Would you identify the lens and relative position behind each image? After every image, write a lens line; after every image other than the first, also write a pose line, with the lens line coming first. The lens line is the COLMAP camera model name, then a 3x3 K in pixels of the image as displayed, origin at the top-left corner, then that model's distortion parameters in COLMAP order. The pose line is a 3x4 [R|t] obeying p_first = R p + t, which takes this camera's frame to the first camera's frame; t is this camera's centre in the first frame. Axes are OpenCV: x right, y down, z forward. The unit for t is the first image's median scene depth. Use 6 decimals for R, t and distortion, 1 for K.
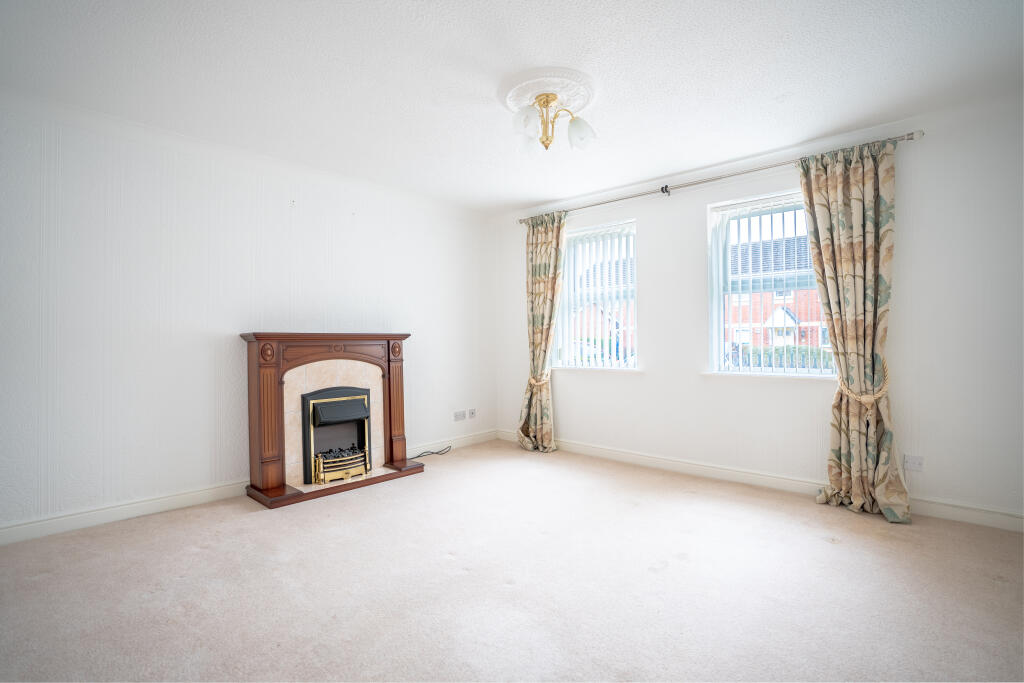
lens RADIAL K [[476.0, 0, 510.1], [0, 476.0, 342.9], [0, 0, 1]] dist [-0.064700, 0.022385]
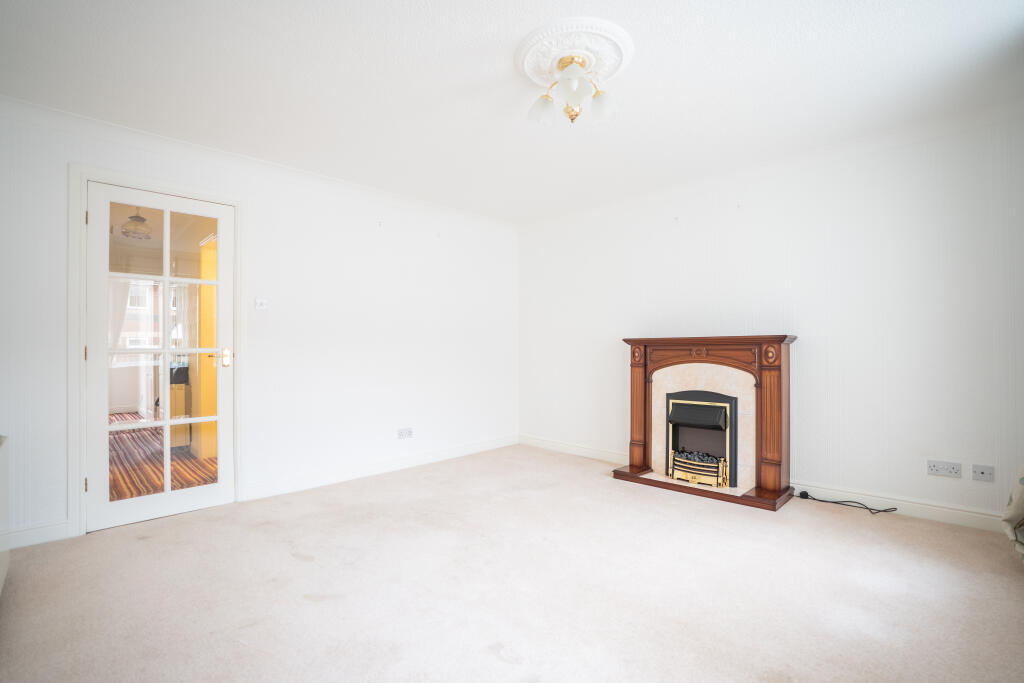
lens RADIAL K [[476.0, 0, 510.0], [0, 476.0, 342.5], [0, 0, 1]] dist [-0.064700, 0.022385]
pose [[-0.041453, -0.004470, -0.999130, 0.640295], [0.003242, 0.999984, -0.004609, -0.005383], [0.999135, -0.003431, -0.041438, 0.630607]]
